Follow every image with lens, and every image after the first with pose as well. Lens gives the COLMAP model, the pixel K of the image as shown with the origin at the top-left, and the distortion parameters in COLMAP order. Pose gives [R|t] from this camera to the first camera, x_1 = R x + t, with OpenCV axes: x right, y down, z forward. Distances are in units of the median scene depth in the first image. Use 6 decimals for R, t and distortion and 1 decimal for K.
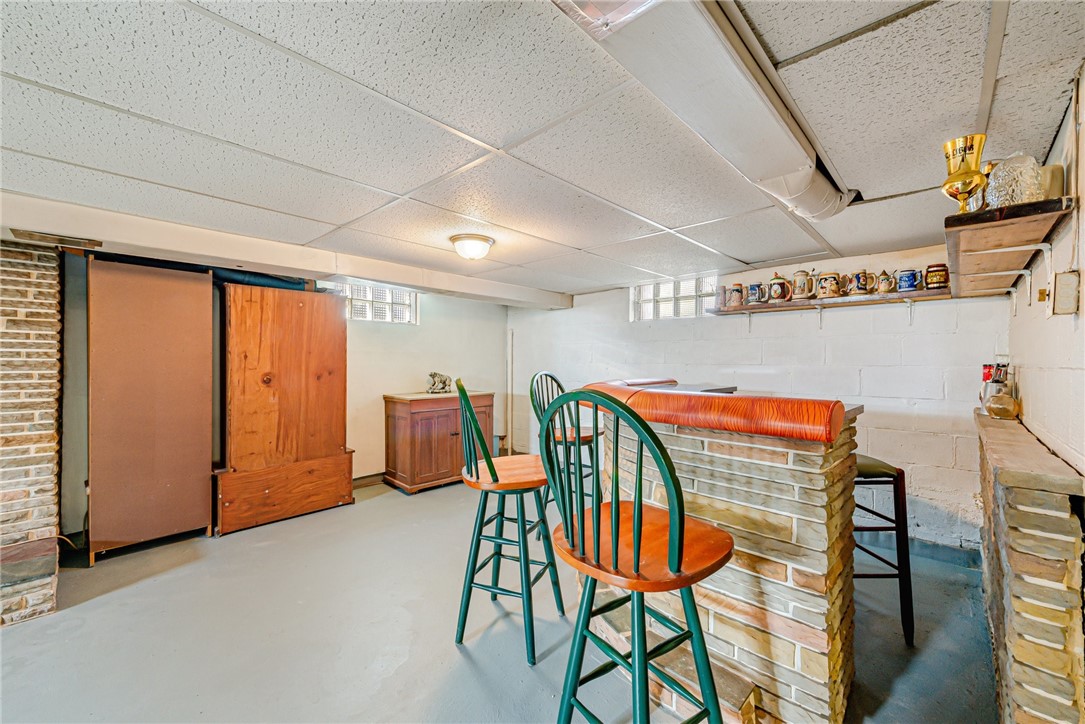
lens RADIAL K [[432.4, 0, 541.9], [0, 432.4, 359.1], [0, 0, 1]] dist [0.009015, -0.000428]
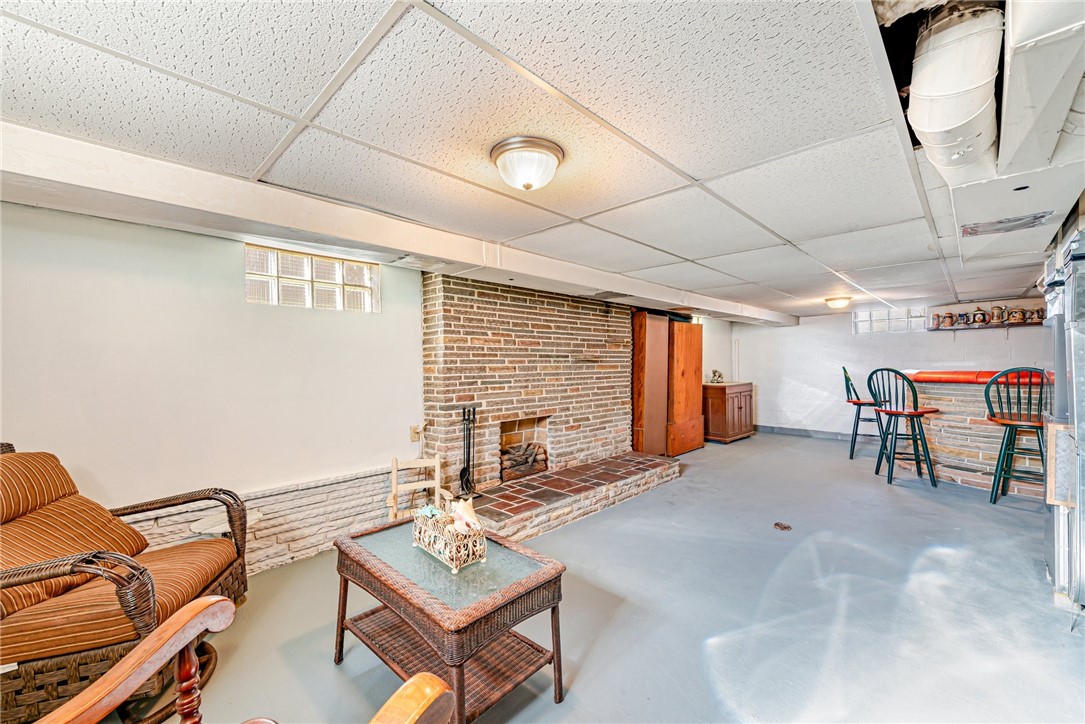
lens RADIAL K [[432.4, 0, 540.8], [0, 432.4, 366.9], [0, 0, 1]] dist [0.009015, -0.000428]
pose [[0.999509, -0.015479, -0.027226, -1.441985], [0.015928, 0.999739, 0.016377, -0.022929], [0.026965, -0.016803, 0.999495, -0.974724]]
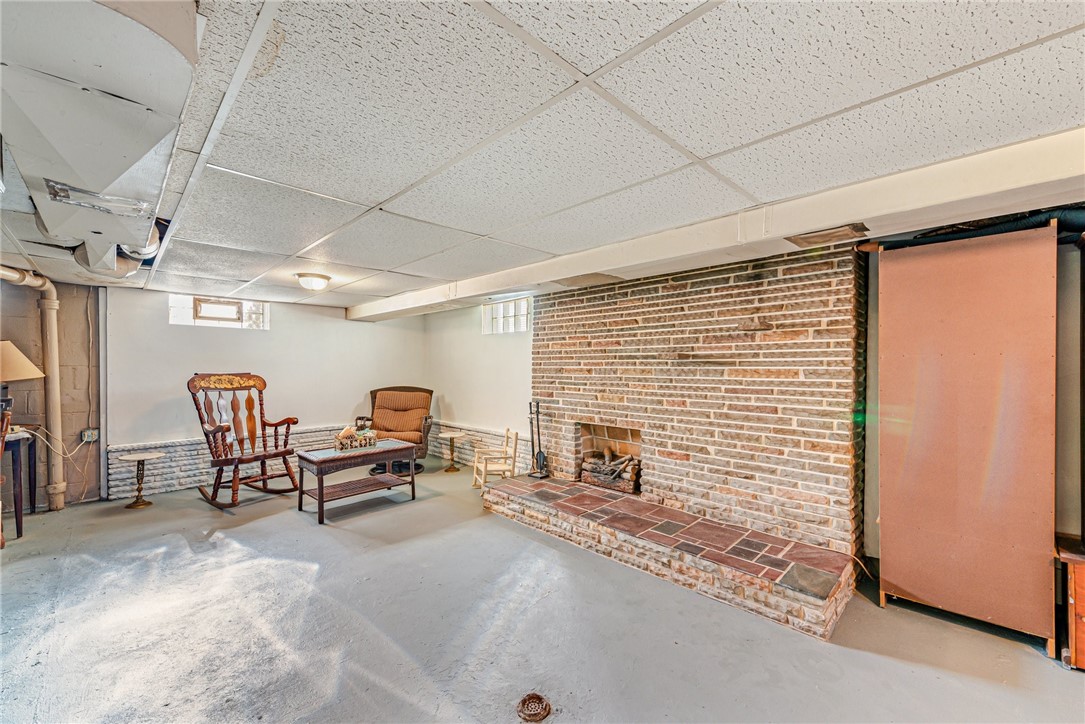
lens RADIAL K [[432.4, 0, 540.7], [0, 432.4, 373.6], [0, 0, 1]] dist [0.009015, -0.000428]
pose [[-0.042487, 0.006920, -0.999073, -0.146818], [0.005282, 0.999964, 0.006702, 0.003424], [0.999083, -0.004992, -0.042522, 0.373867]]
